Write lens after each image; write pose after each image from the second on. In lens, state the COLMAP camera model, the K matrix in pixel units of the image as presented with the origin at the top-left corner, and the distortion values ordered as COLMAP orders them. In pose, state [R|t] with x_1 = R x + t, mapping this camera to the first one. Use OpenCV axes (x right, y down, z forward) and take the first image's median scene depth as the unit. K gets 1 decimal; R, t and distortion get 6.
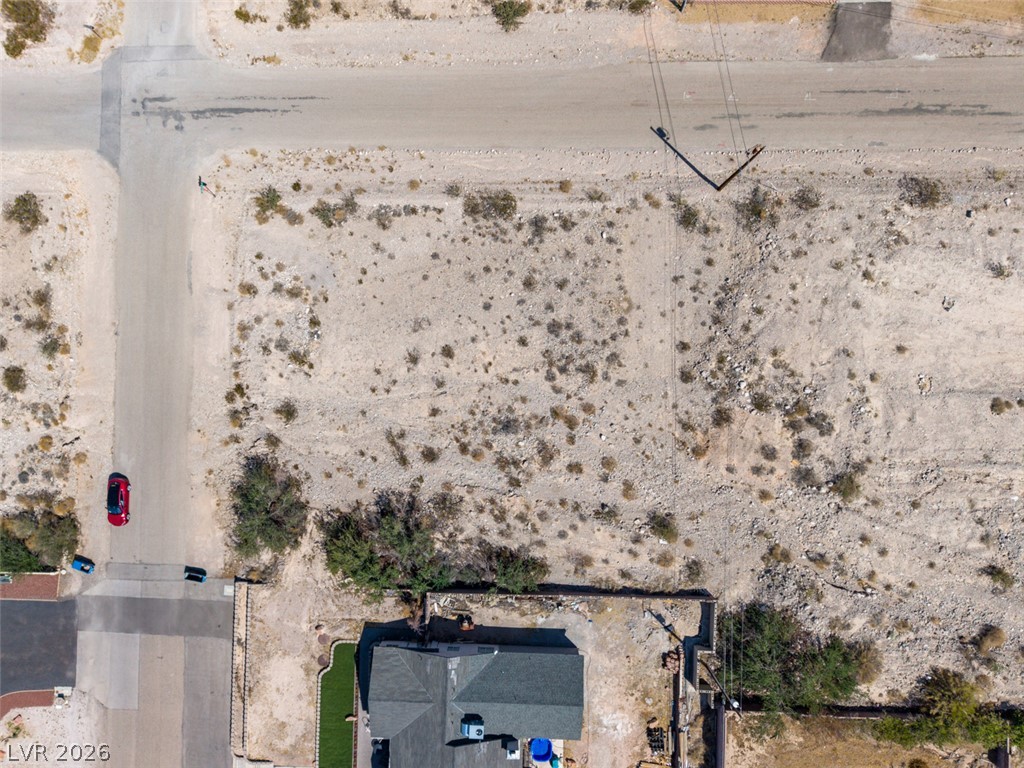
lens RADIAL K [[682.1, 0, 512.1], [0, 682.1, 387.7], [0, 0, 1]] dist [0.045699, -0.050907]
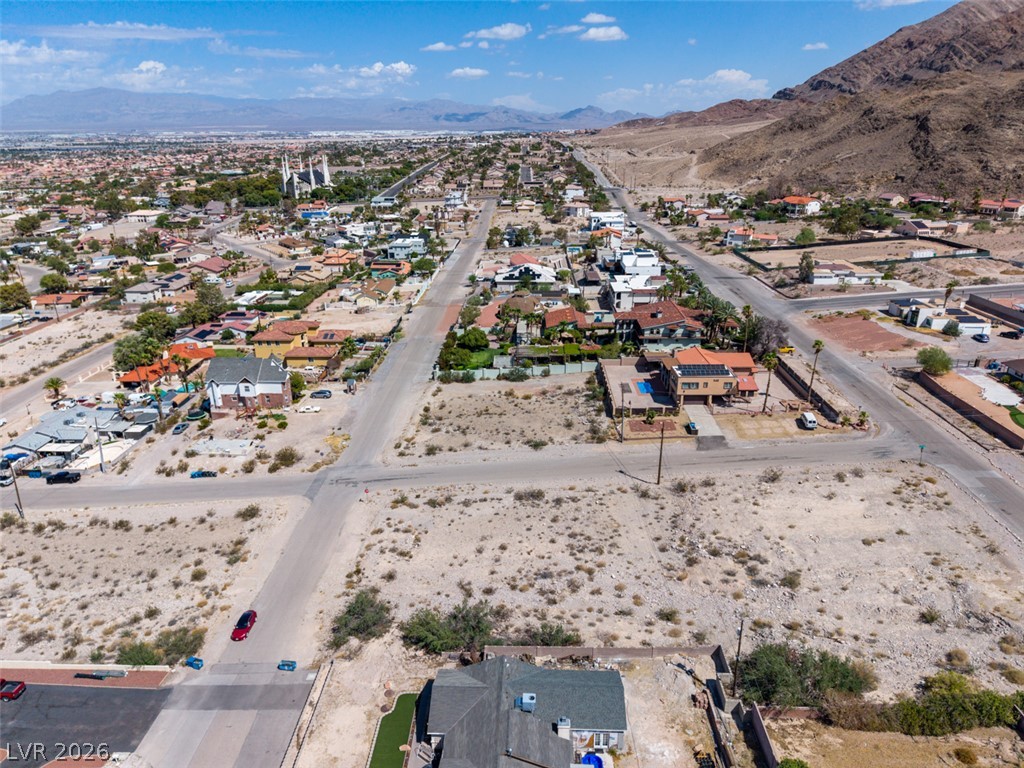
lens RADIAL K [[682.1, 0, 512.1], [0, 682.1, 387.7], [0, 0, 1]] dist [0.045699, -0.050907]
pose [[0.999981, 0.004562, -0.004052, -0.071318], [-0.005419, 0.358739, -0.933422, 1.248836], [-0.002804, 0.933427, 0.358757, 0.127388]]
